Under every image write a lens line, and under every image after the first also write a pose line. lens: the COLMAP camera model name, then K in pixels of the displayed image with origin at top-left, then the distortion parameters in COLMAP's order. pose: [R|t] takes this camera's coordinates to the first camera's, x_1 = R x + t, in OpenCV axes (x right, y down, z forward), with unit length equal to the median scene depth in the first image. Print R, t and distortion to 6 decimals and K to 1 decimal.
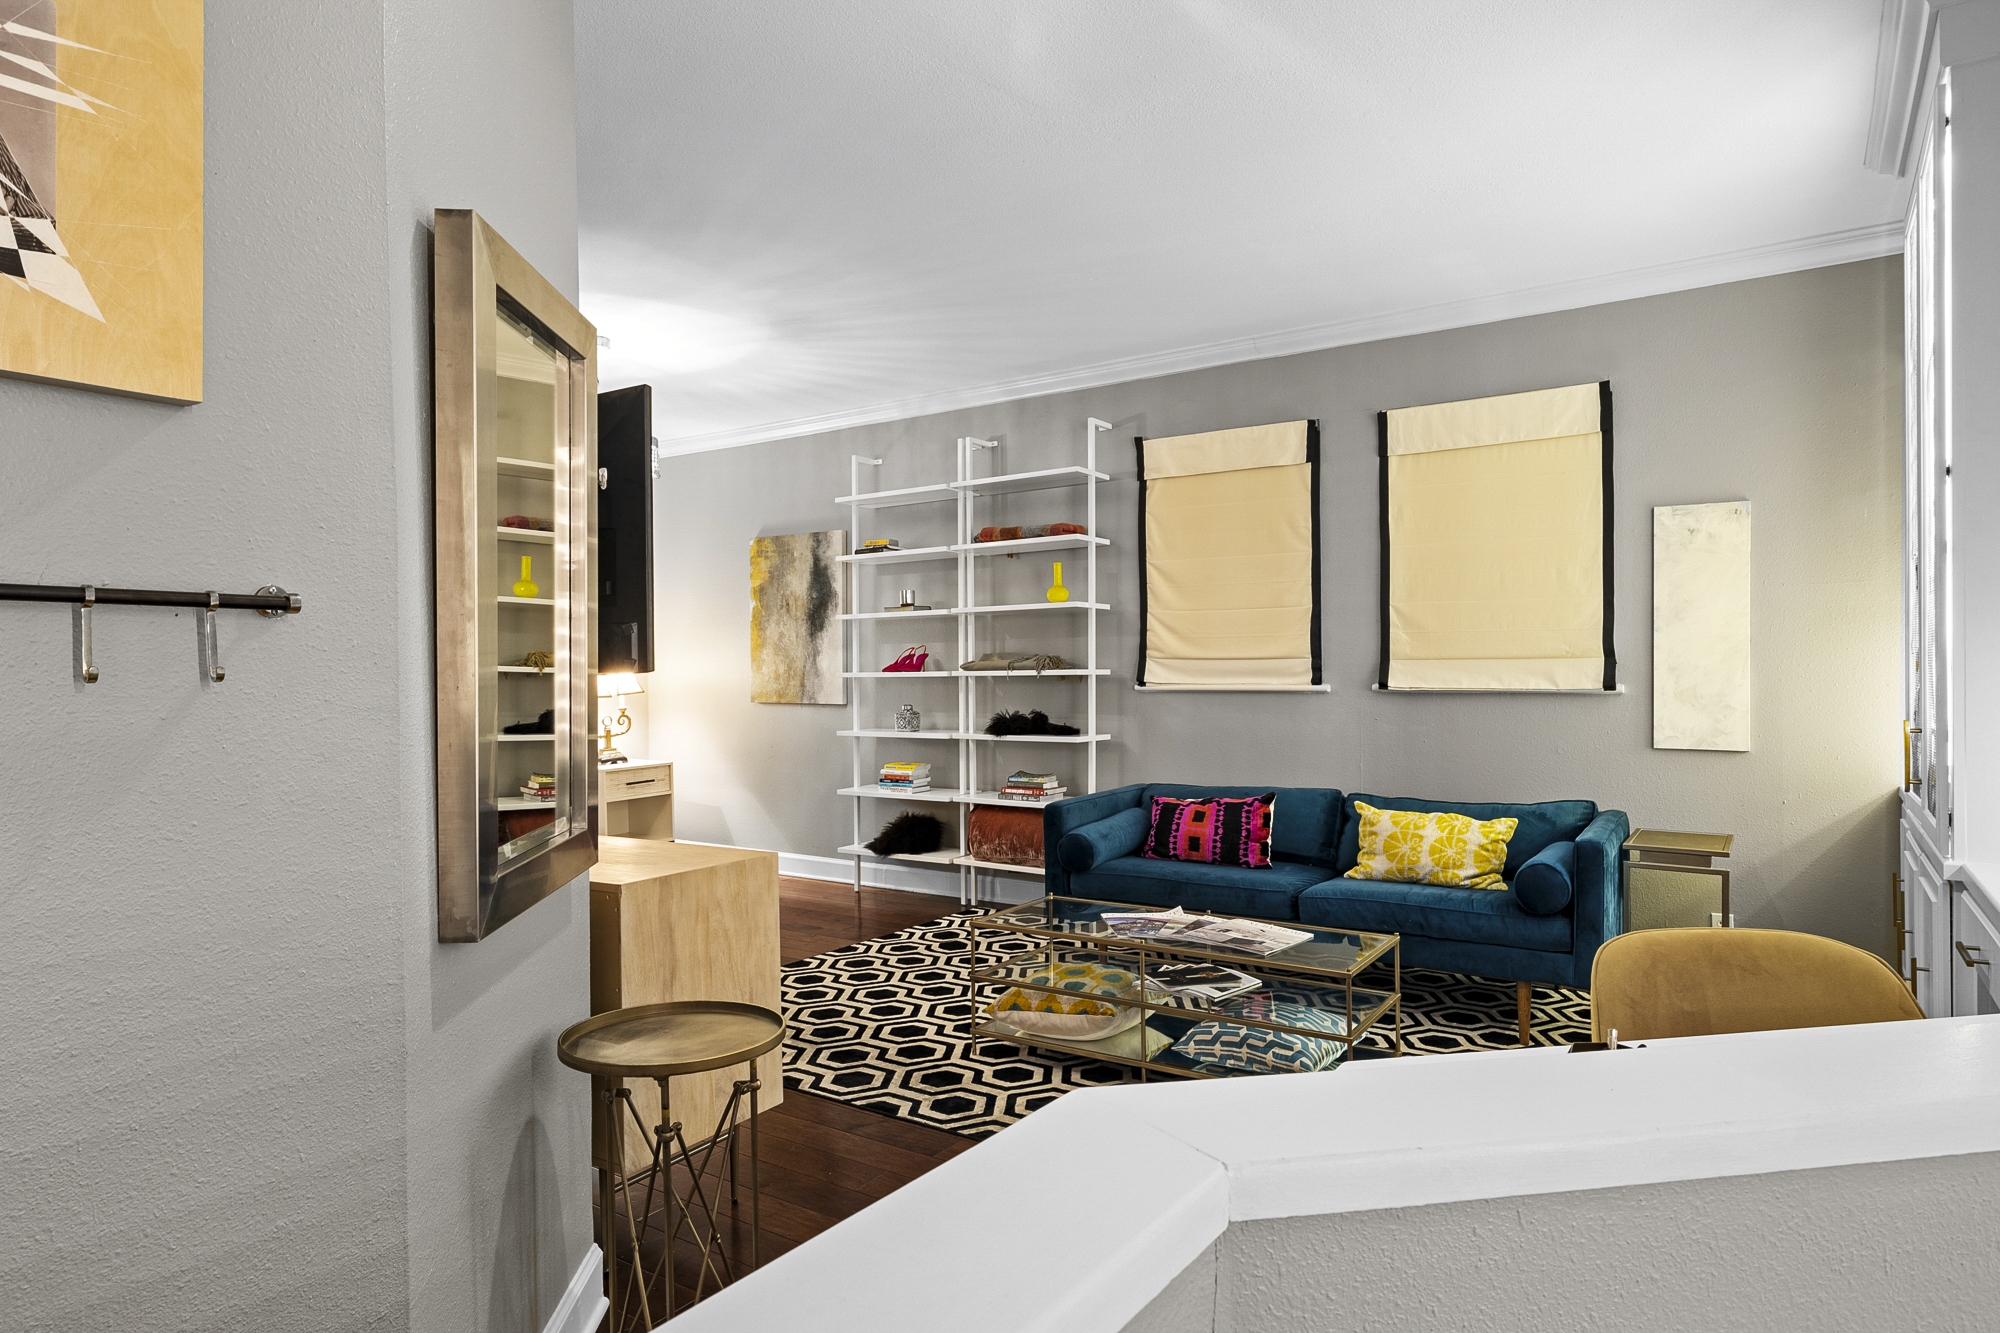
lens RADIAL K [[1149.9, 0, 988.2], [0, 1149.9, 670.1], [0, 0, 1]] dist [-0.000717, -0.001206]
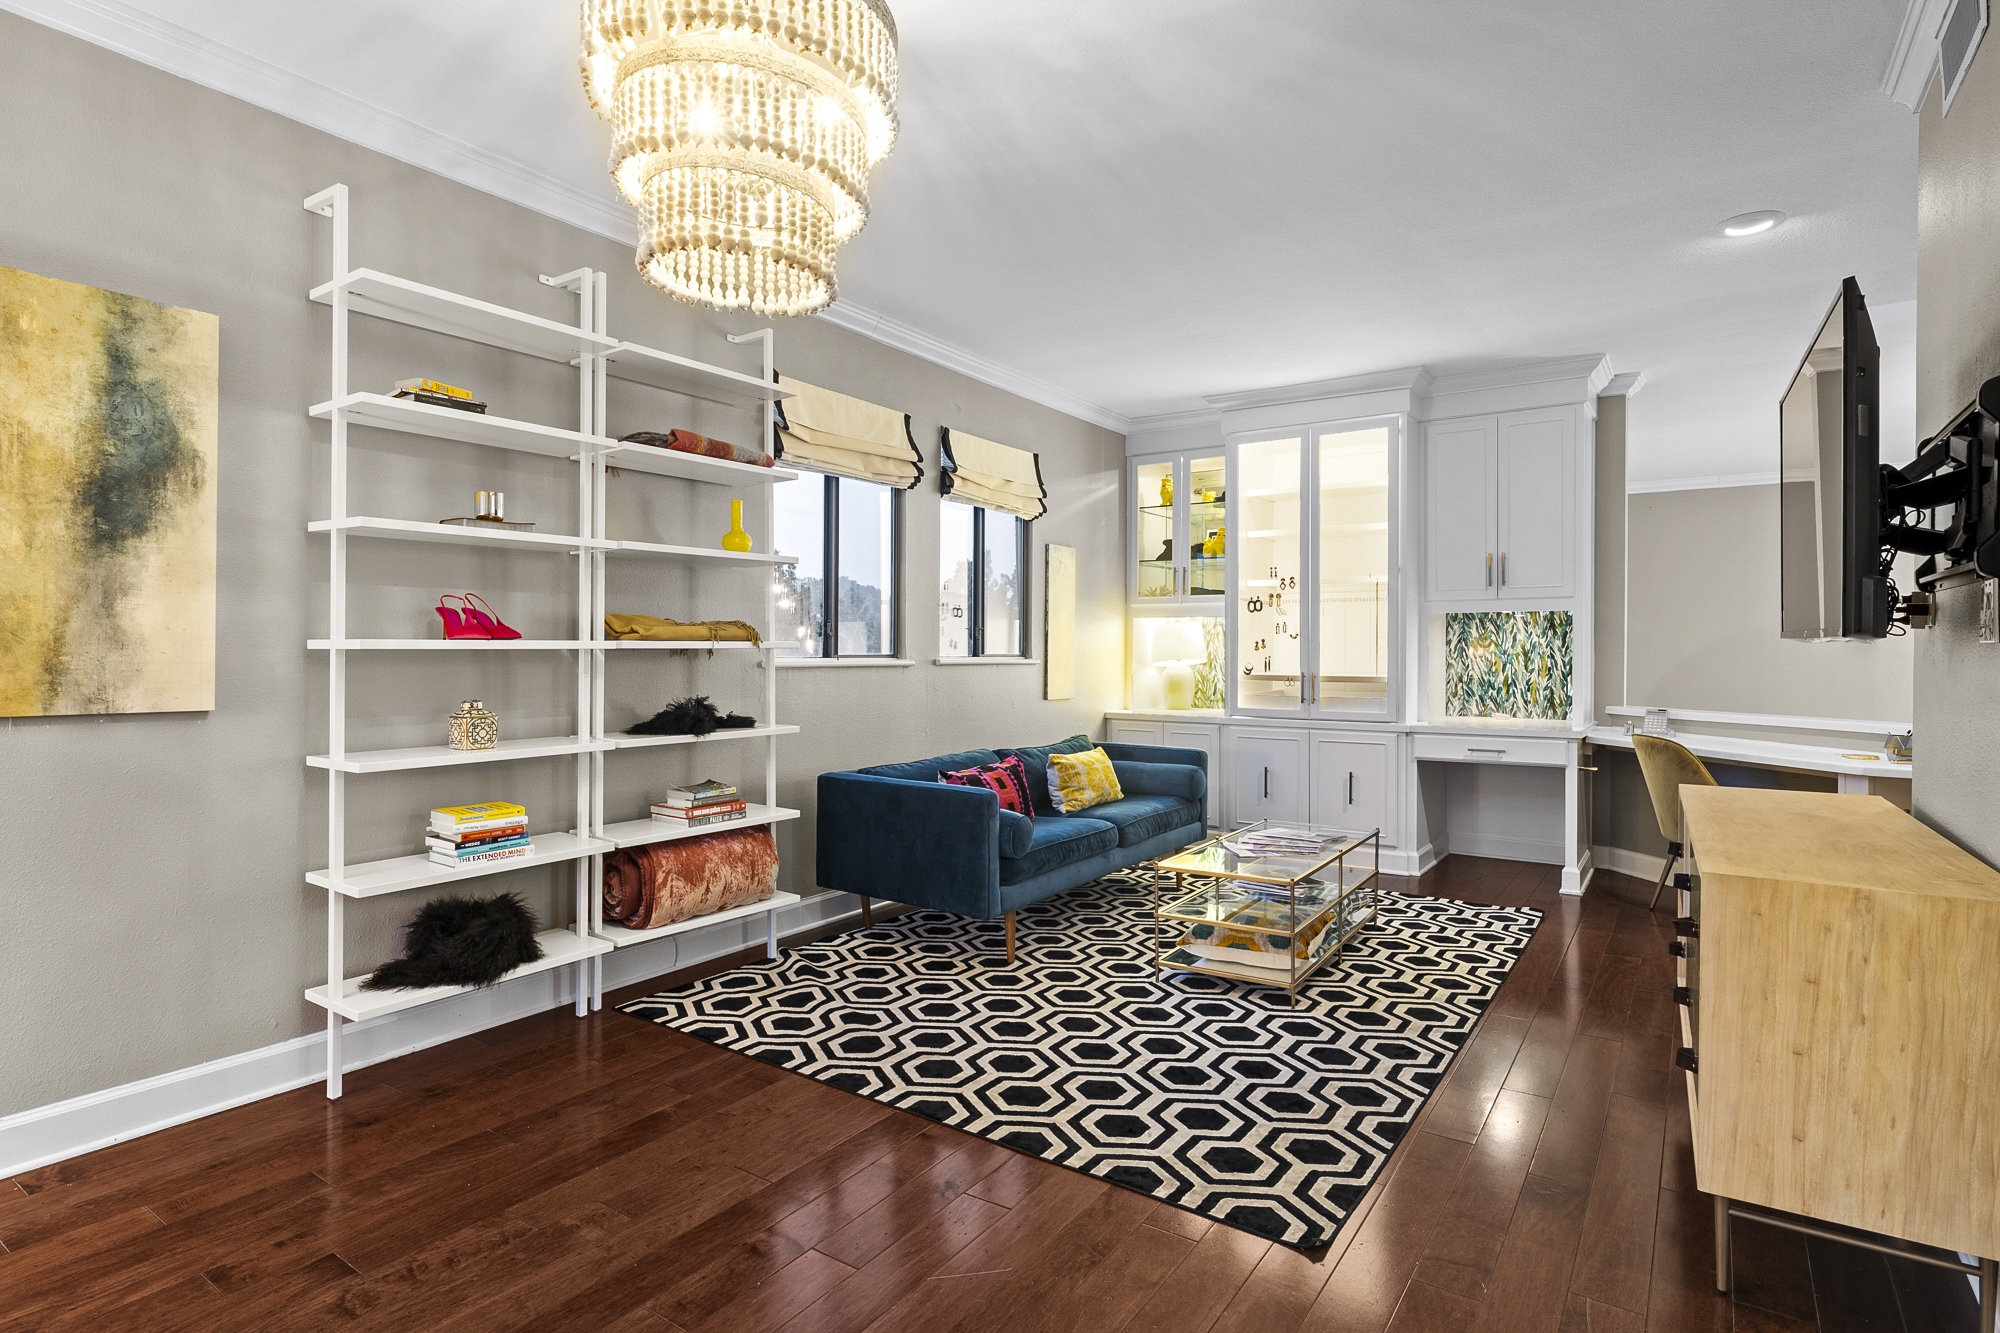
lens RADIAL K [[1040.2, 0, 997.3], [0, 1040.2, 655.7], [0, 0, 1]] dist [-0.000804, 0.001313]
pose [[-0.015843, 0.000117, 0.999874, -0.836203], [-0.004693, 0.999989, -0.000191, 0.010659], [-0.999863, -0.004696, -0.015842, 1.119094]]
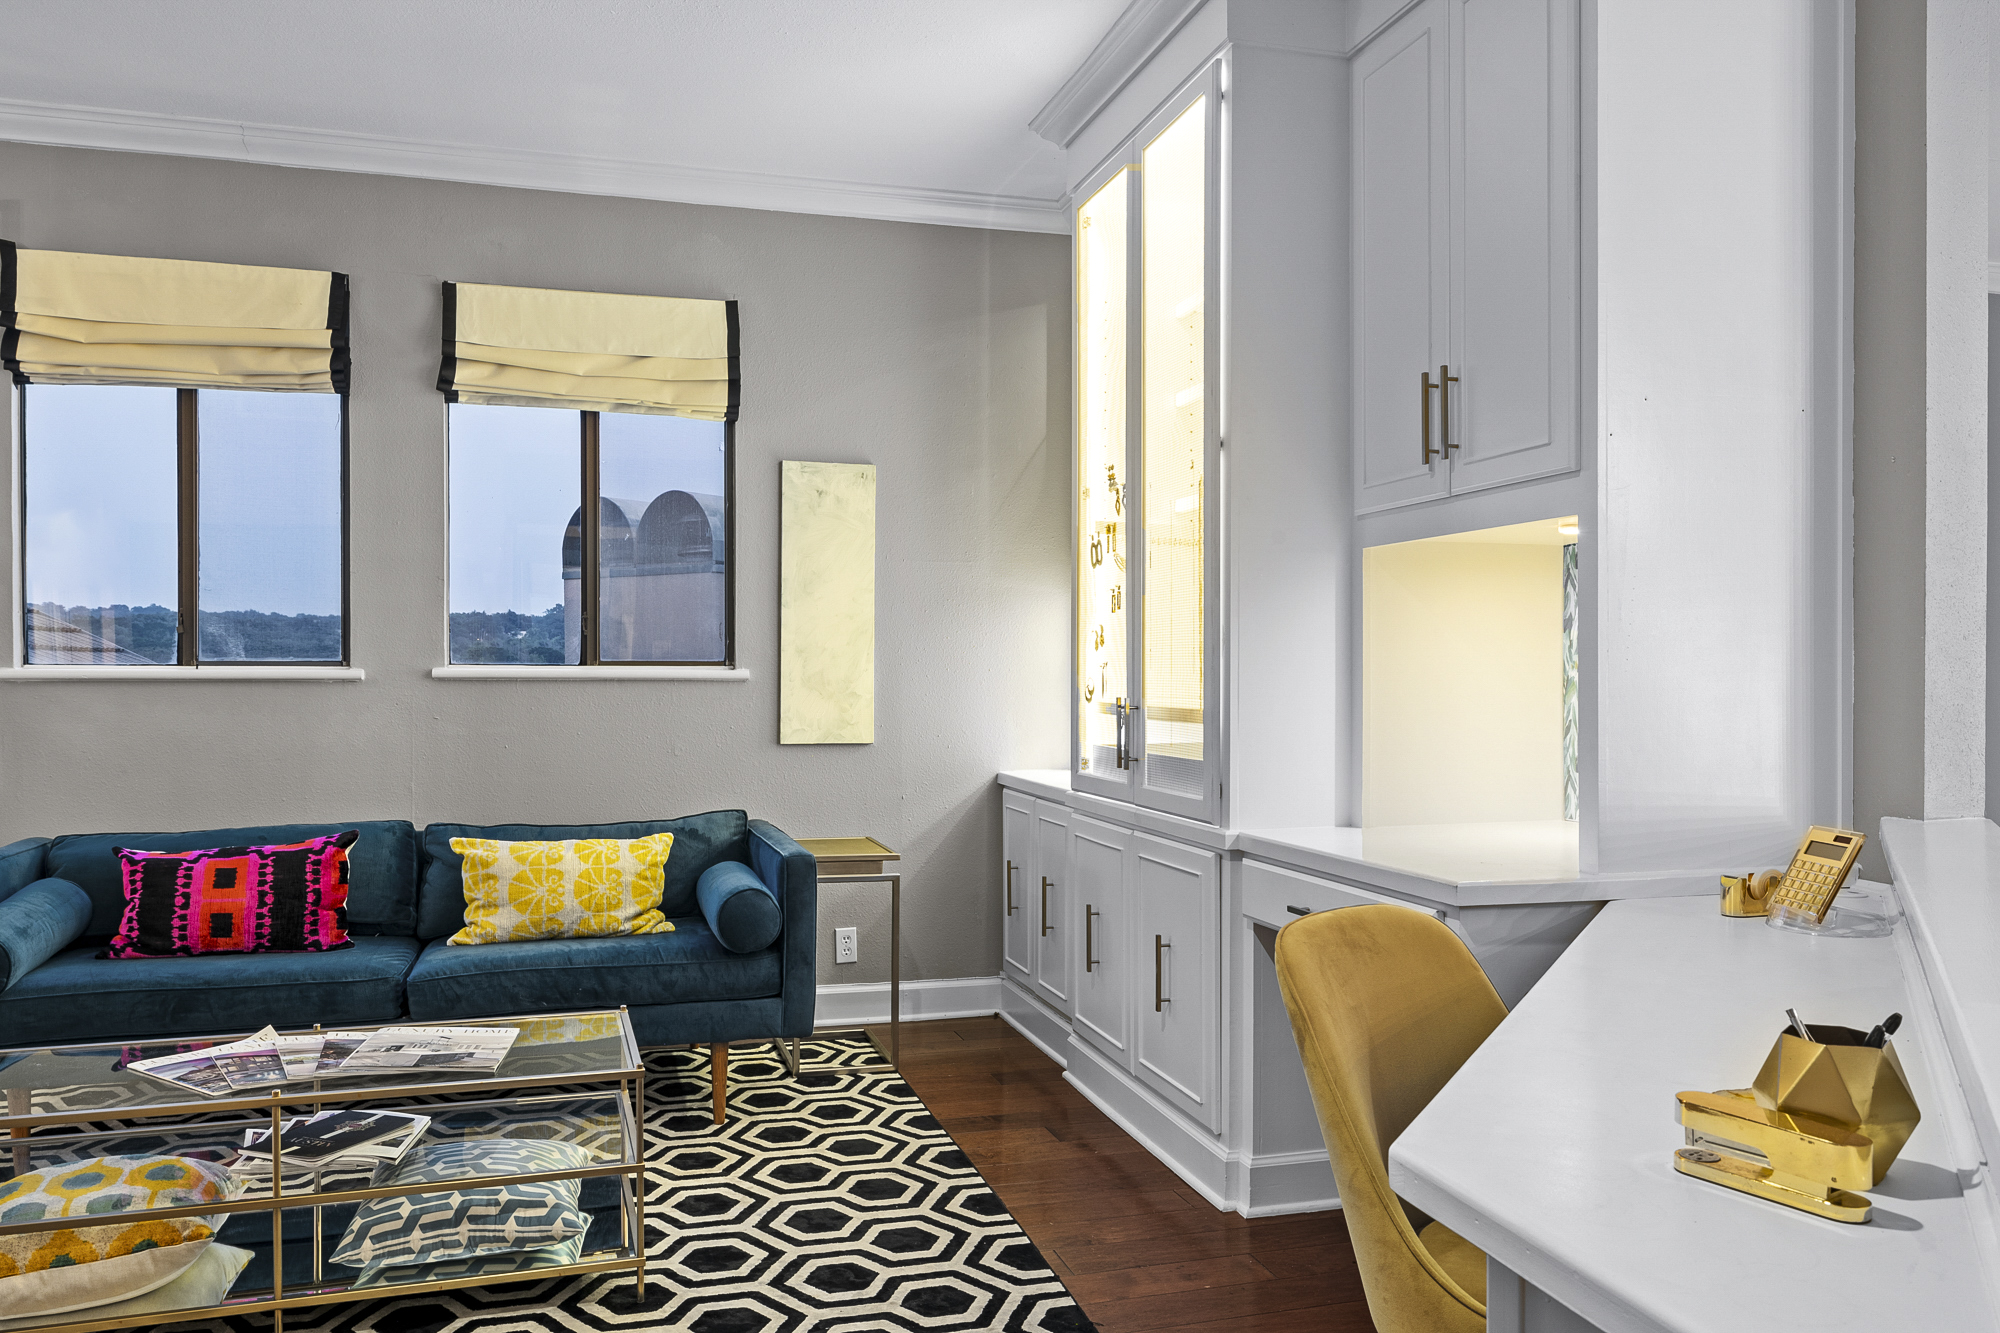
lens RADIAL K [[1450.9, 0, 977.3], [0, 1450.9, 694.6], [0, 0, 1]] dist [-0.009559, -0.001214]
pose [[0.630391, -0.003931, 0.776268, -0.167643], [-0.005799, 0.999935, 0.009773, 0.020667], [-0.776256, -0.010663, 0.630327, 0.215828]]
